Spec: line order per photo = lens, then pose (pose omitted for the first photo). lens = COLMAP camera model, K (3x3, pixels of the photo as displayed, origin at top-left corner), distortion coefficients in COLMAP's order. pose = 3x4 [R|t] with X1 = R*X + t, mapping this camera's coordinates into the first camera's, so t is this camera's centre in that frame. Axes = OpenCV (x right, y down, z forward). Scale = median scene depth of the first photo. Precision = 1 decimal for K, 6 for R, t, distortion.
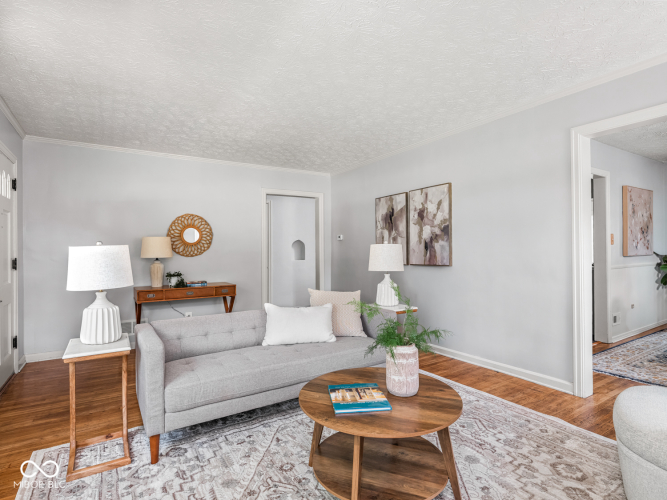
lens RADIAL K [[360.4, 0, 332.4], [0, 360.4, 248.0], [0, 0, 1]] dist [-0.000473, -0.001207]
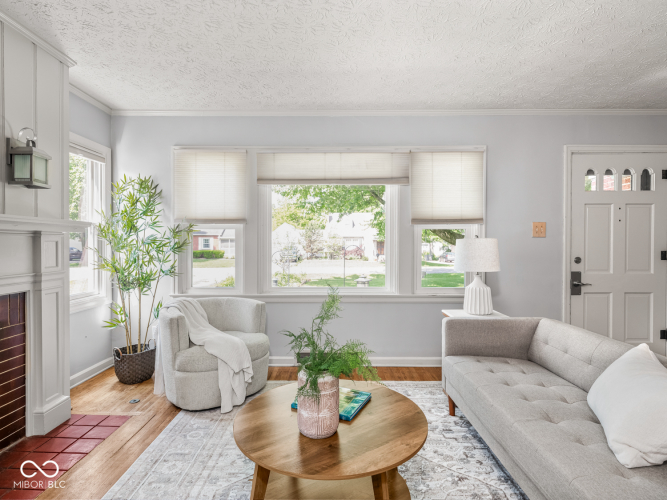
lens RADIAL K [[355.1, 0, 331.7], [0, 355.1, 246.4], [0, 0, 1]] dist [-0.000379, -0.001236]
pose [[-0.533532, 0.017194, -0.845605, 0.656624], [0.004727, 0.999838, 0.017347, -0.002090], [0.845767, 0.005258, -0.533527, 1.151353]]
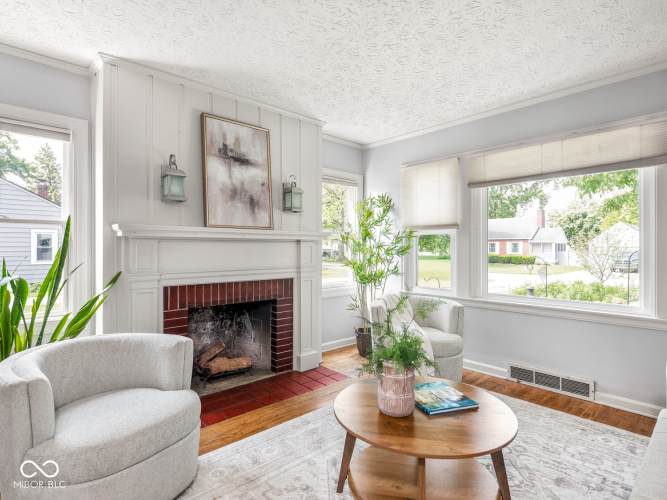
lens RADIAL K [[360.4, 0, 332.4], [0, 360.4, 248.0], [0, 0, 1]] dist [-0.000473, -0.001207]
pose [[-0.982506, 0.011124, -0.185901, 0.413459], [0.010971, 0.999938, 0.001856, 0.002813], [0.185910, -0.000215, -0.982567, 1.486556]]
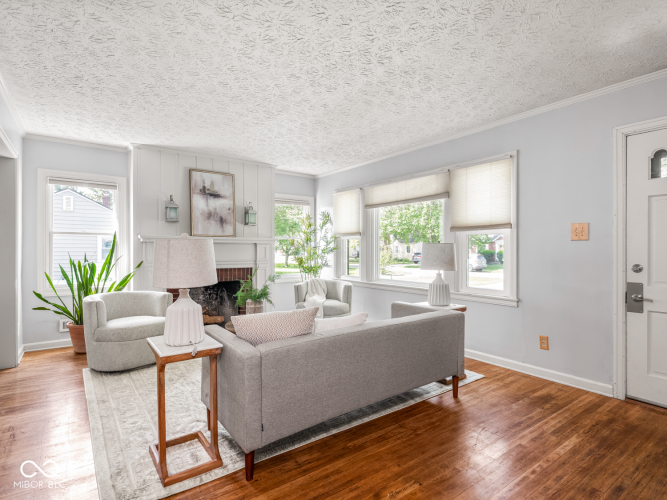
lens RADIAL K [[358.9, 0, 333.5], [0, 358.9, 250.0], [0, 0, 1]] dist [0.003989, 0.000321]
pose [[-0.997283, 0.009152, -0.073092, -0.068847], [0.008973, 0.999956, 0.002768, 0.013286], [0.073114, 0.002105, -0.997321, 2.360076]]
